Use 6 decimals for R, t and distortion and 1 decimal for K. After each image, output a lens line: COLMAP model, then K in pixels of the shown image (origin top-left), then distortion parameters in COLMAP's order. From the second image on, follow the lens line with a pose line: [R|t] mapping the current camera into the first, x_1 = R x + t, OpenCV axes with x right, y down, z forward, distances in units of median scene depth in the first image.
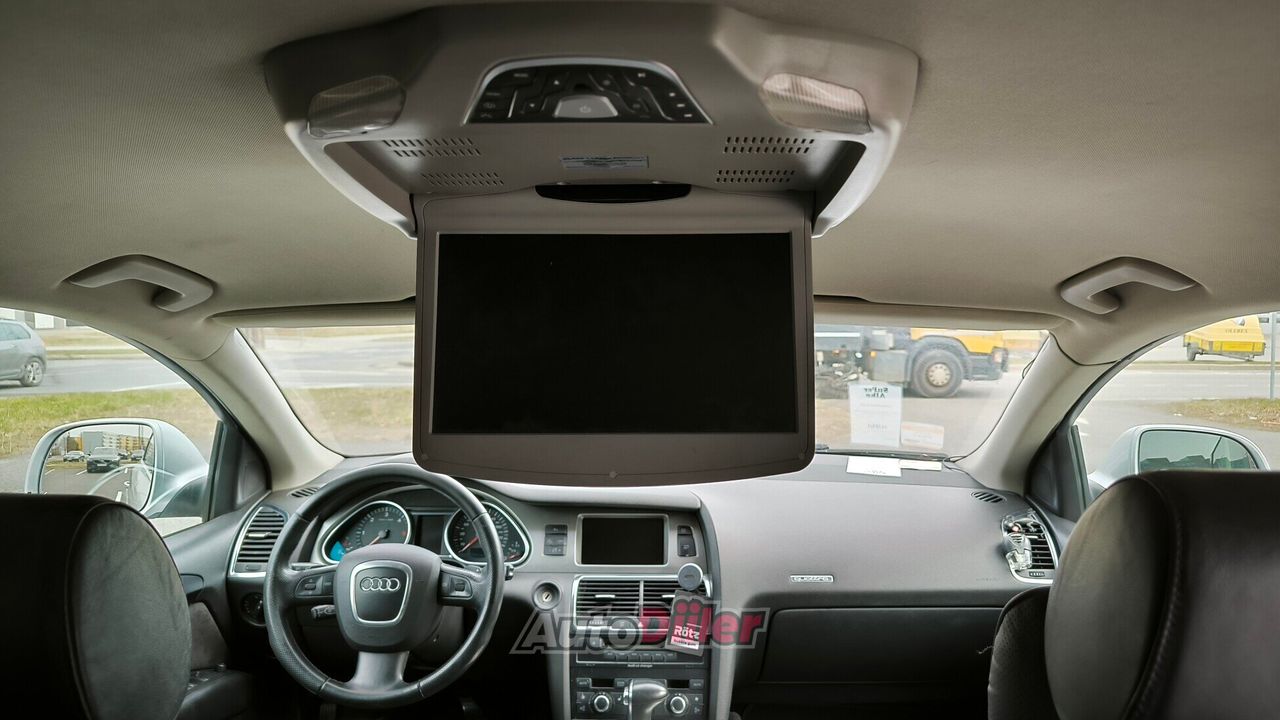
lens RADIAL K [[902.0, 0, 640.0], [0, 902.0, 360.0], [0, 0, 1]] dist [0.052350, -0.049907]
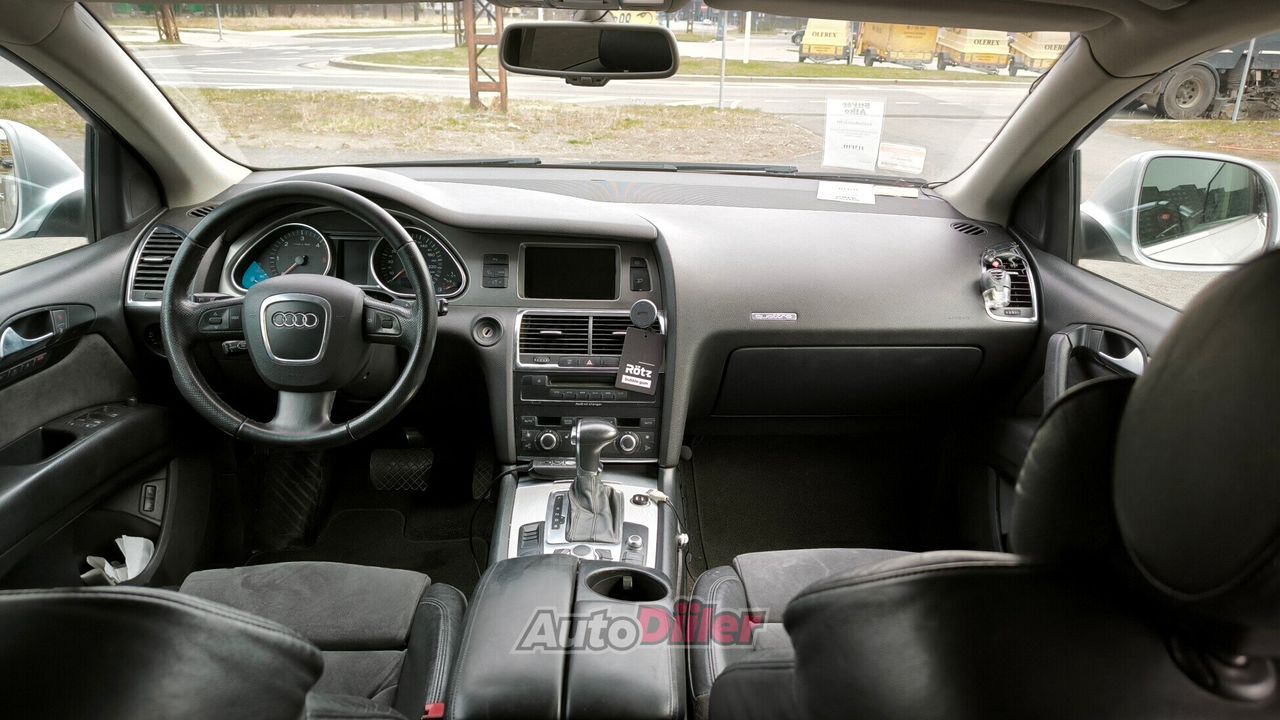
lens RADIAL K [[902.0, 0, 640.0], [0, 902.0, 360.0], [0, 0, 1]] dist [0.052350, -0.049907]
pose [[0.998371, 0.006127, 0.056718, 0.000100], [-0.023216, 0.951804, 0.305826, 0.004651], [-0.052110, -0.306645, 0.950397, 0.114462]]
